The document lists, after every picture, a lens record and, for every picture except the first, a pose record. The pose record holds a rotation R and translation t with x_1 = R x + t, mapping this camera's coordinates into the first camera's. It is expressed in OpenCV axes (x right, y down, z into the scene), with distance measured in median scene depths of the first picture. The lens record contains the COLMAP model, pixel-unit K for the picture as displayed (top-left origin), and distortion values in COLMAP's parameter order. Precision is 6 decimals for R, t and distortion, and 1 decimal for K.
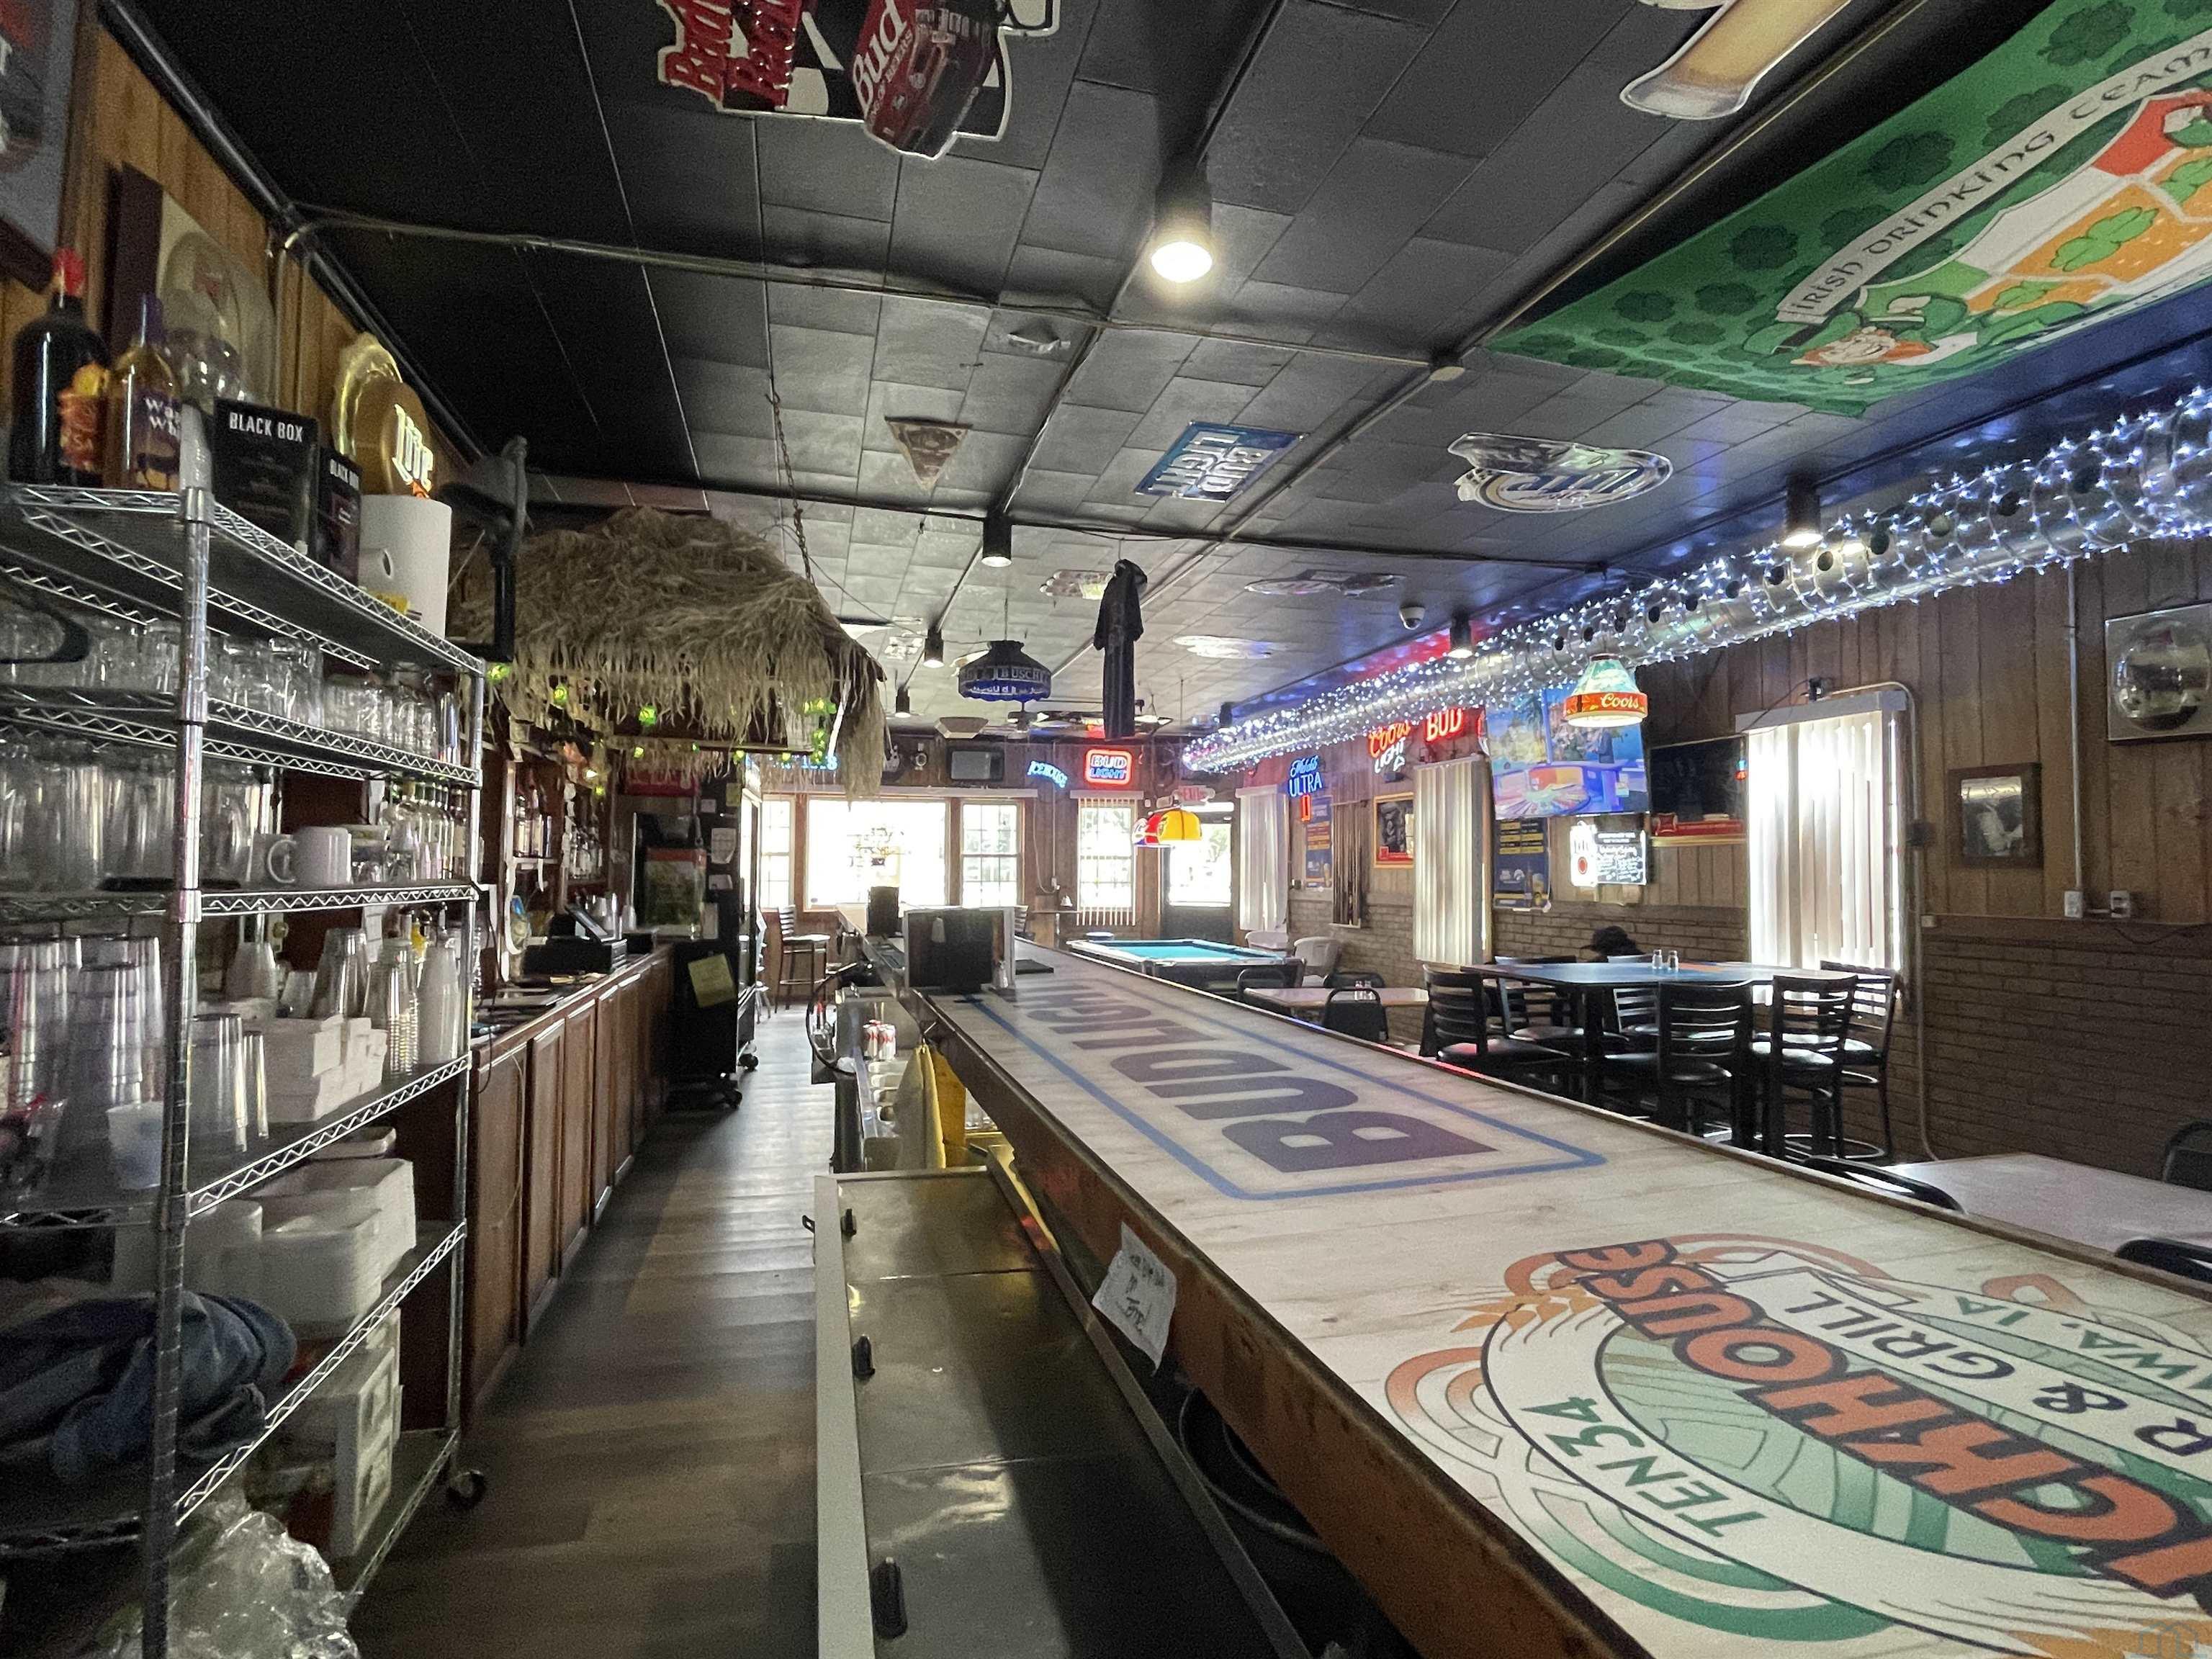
lens RADIAL K [[1129.2, 0, 1095.2], [0, 1129.2, 818.8], [0, 0, 1]] dist [-0.001187, 0.001379]
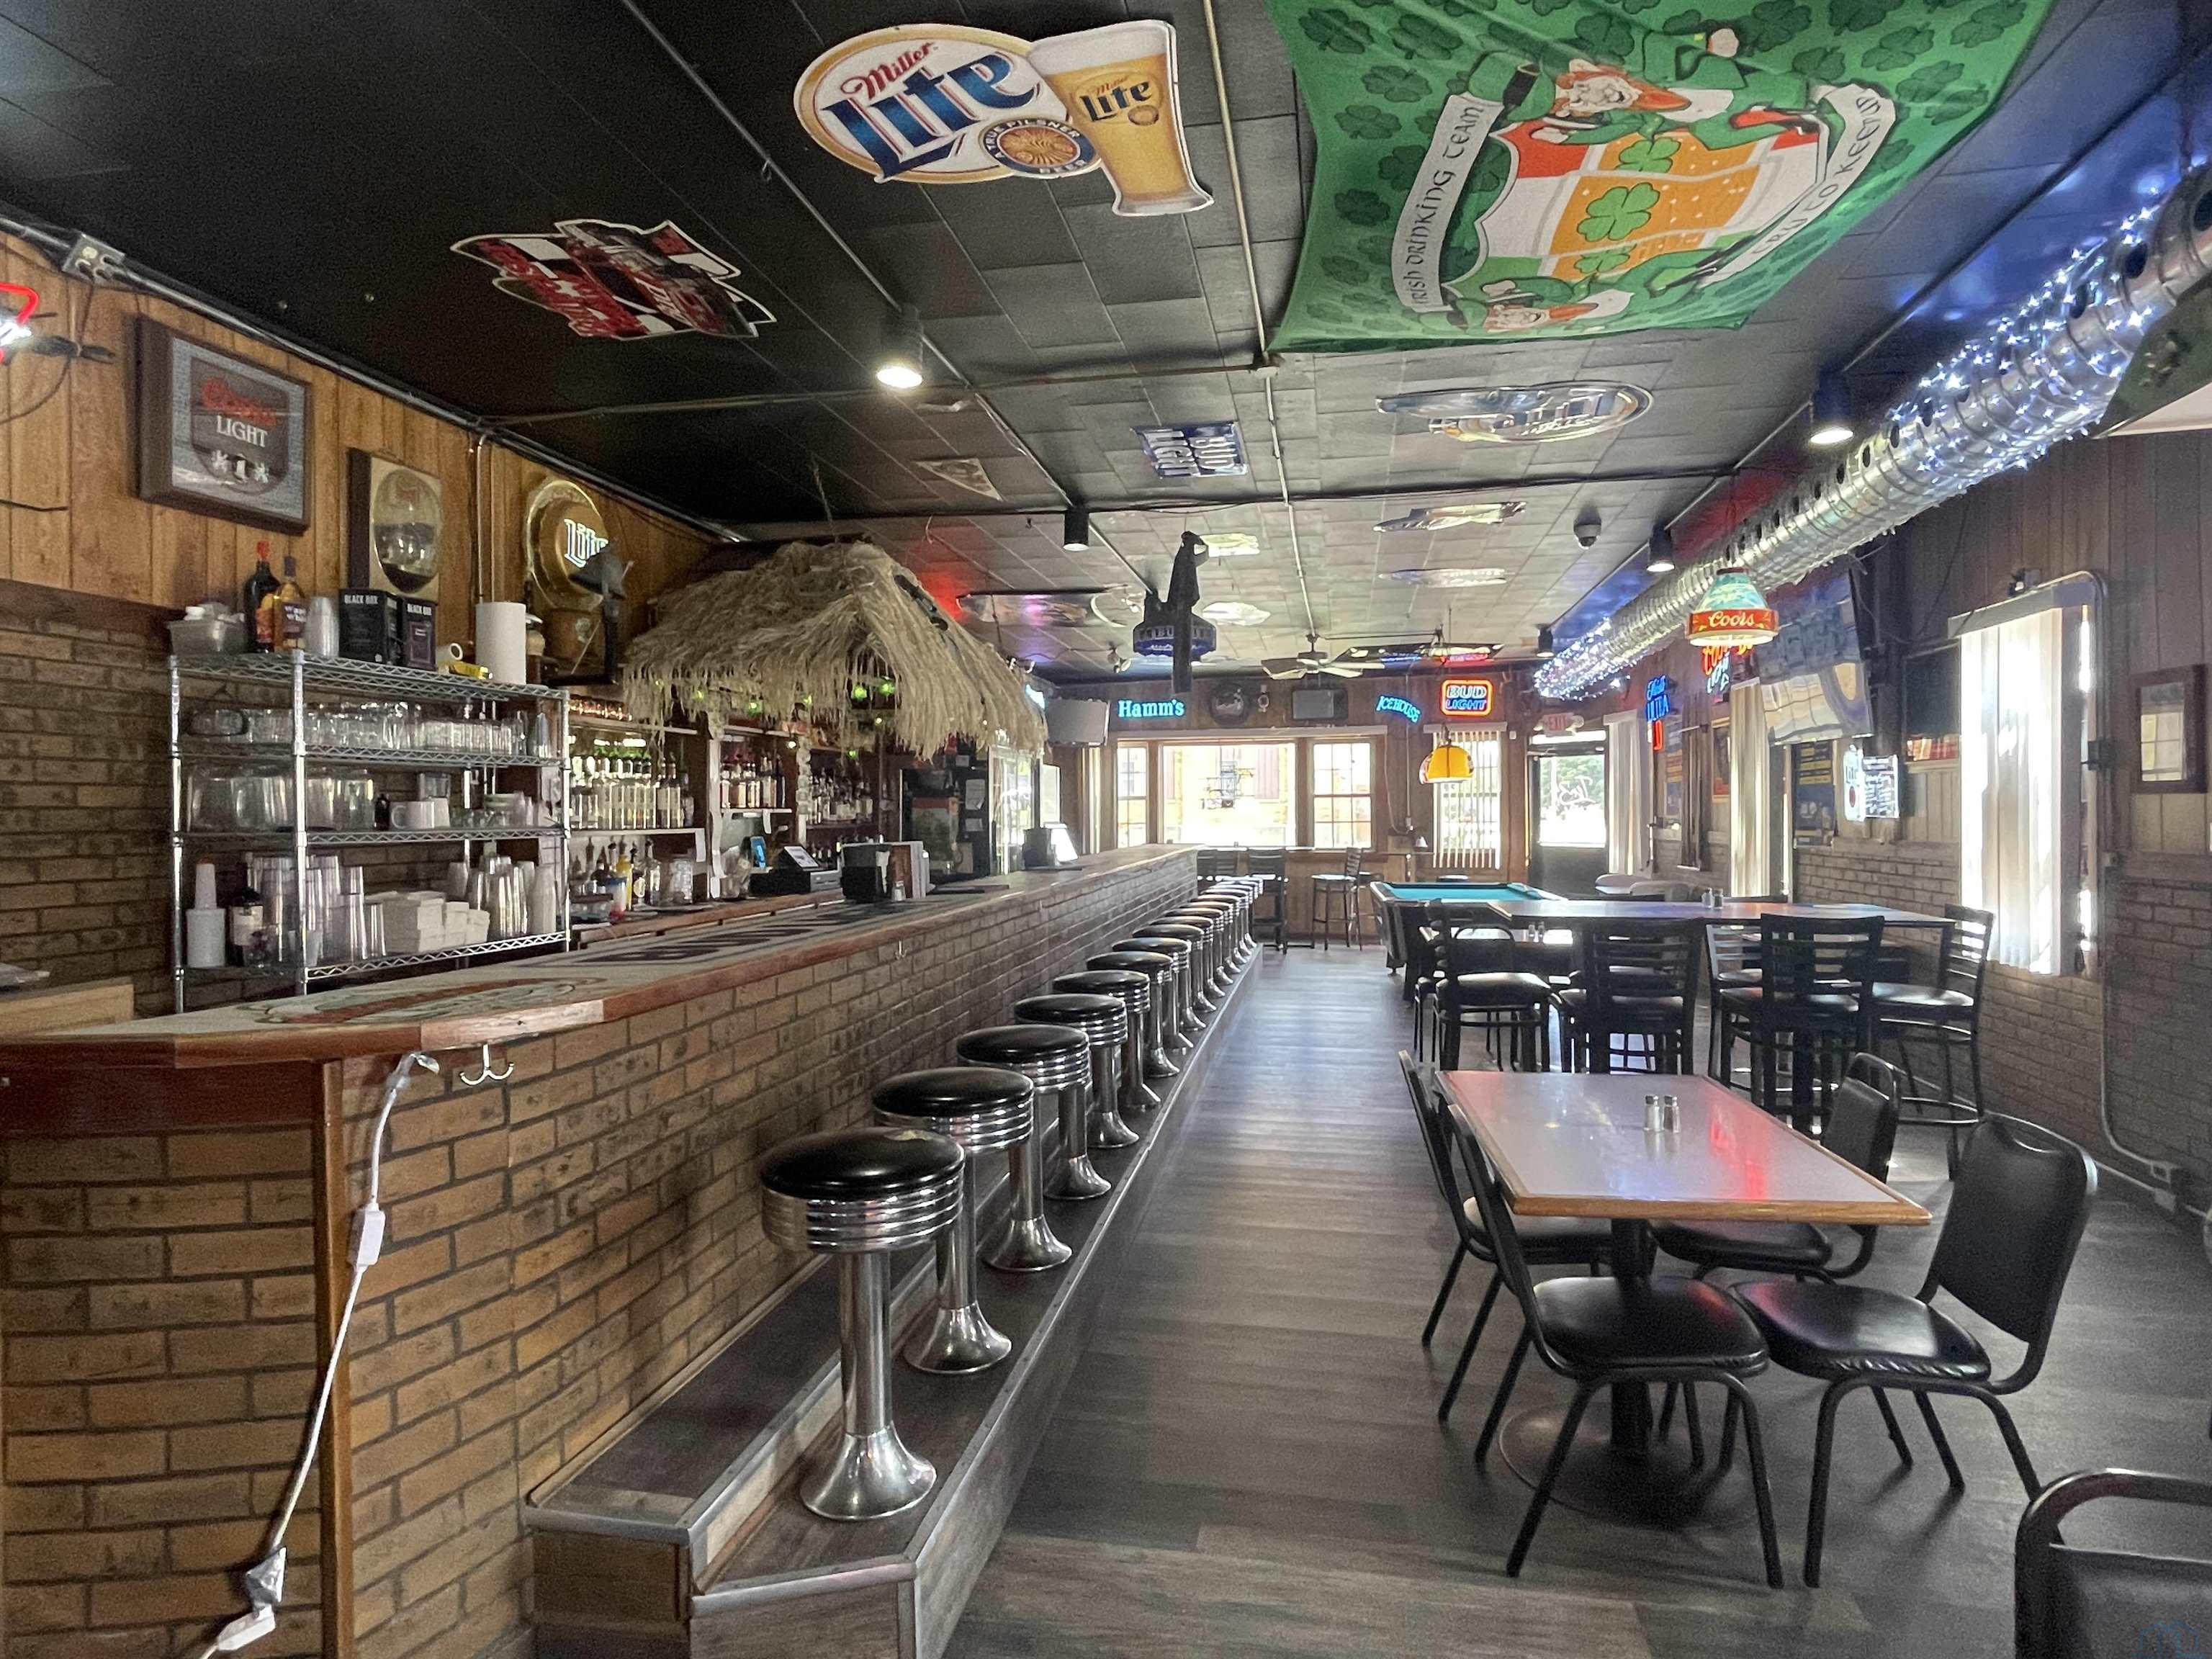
lens RADIAL K [[1237.7, 0, 1099.4], [0, 1237.7, 820.1], [0, 0, 1]] dist [0.004567, -0.008197]
pose [[0.903436, -0.011465, -0.428569, 0.337769], [0.034066, 0.998401, 0.045103, -0.003187], [0.427367, -0.055347, 0.902383, -0.107303]]
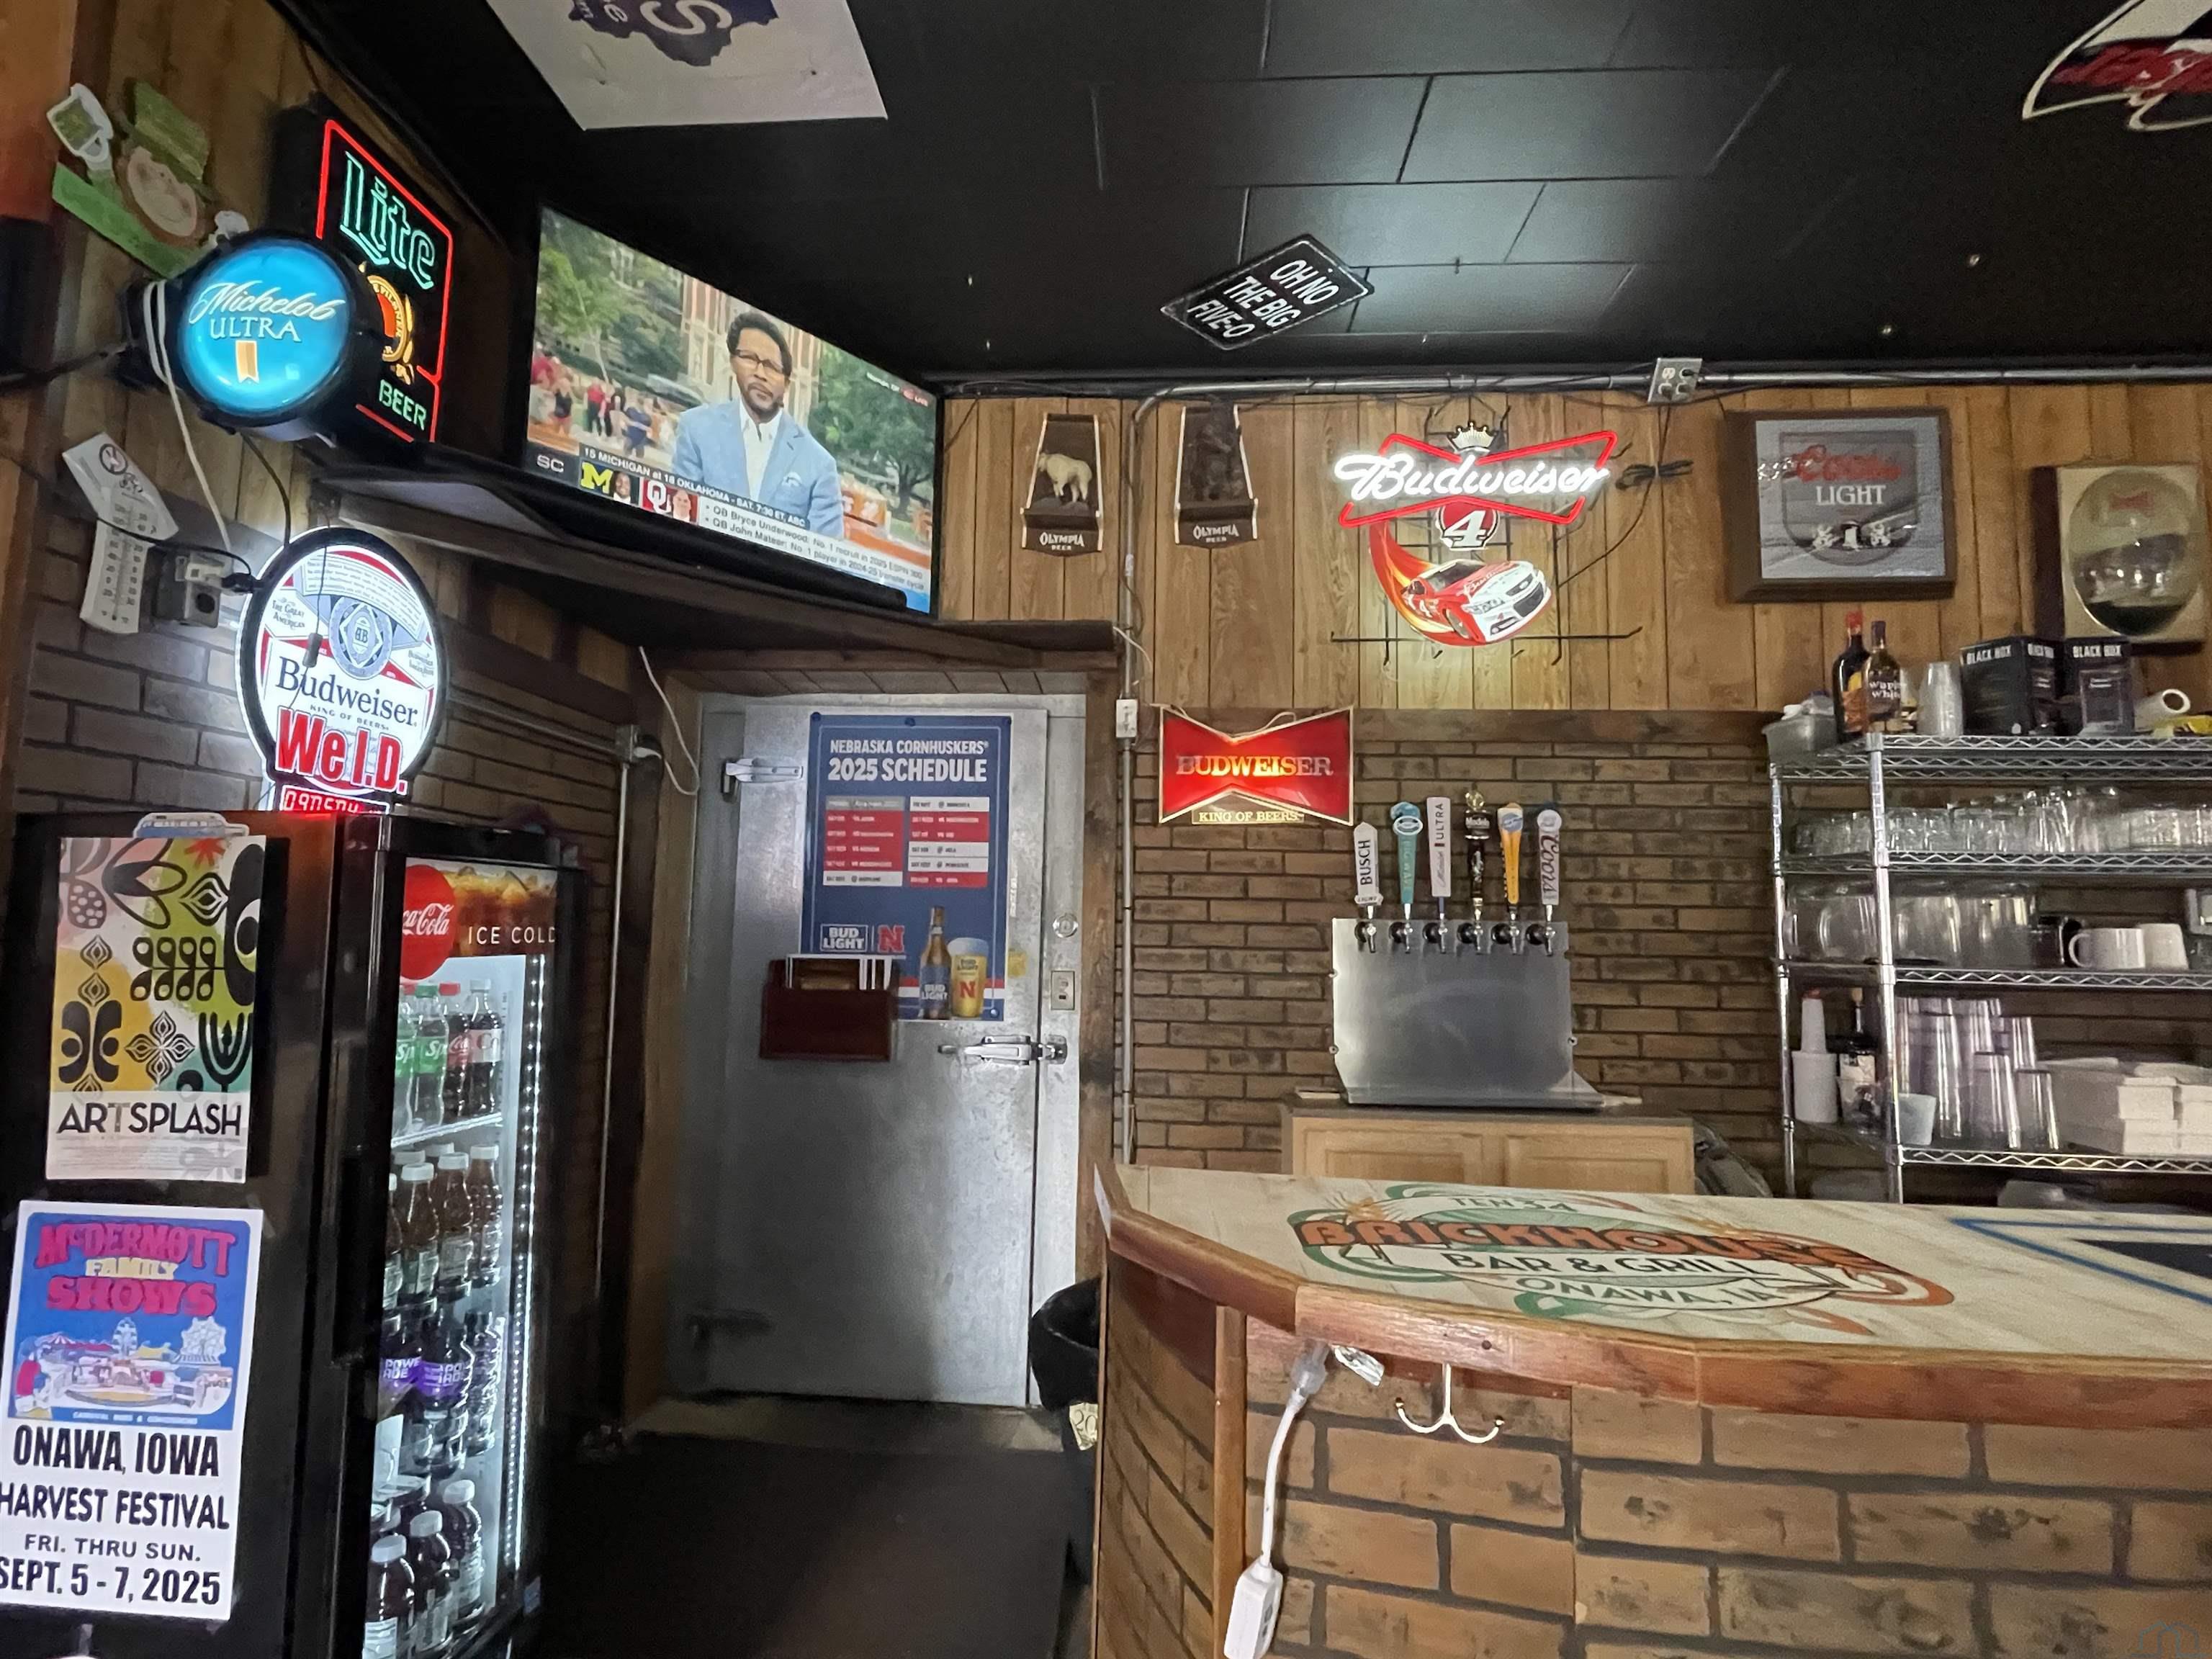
lens RADIAL K [[1129.2, 0, 1095.7], [0, 1129.2, 826.8], [0, 0, 1]] dist [-0.001187, 0.001379]
pose [[-0.304675, -0.102925, -0.946879, 0.246354], [0.023495, 0.993029, -0.115502, 0.005096], [0.952166, -0.057437, -0.300133, 0.077755]]
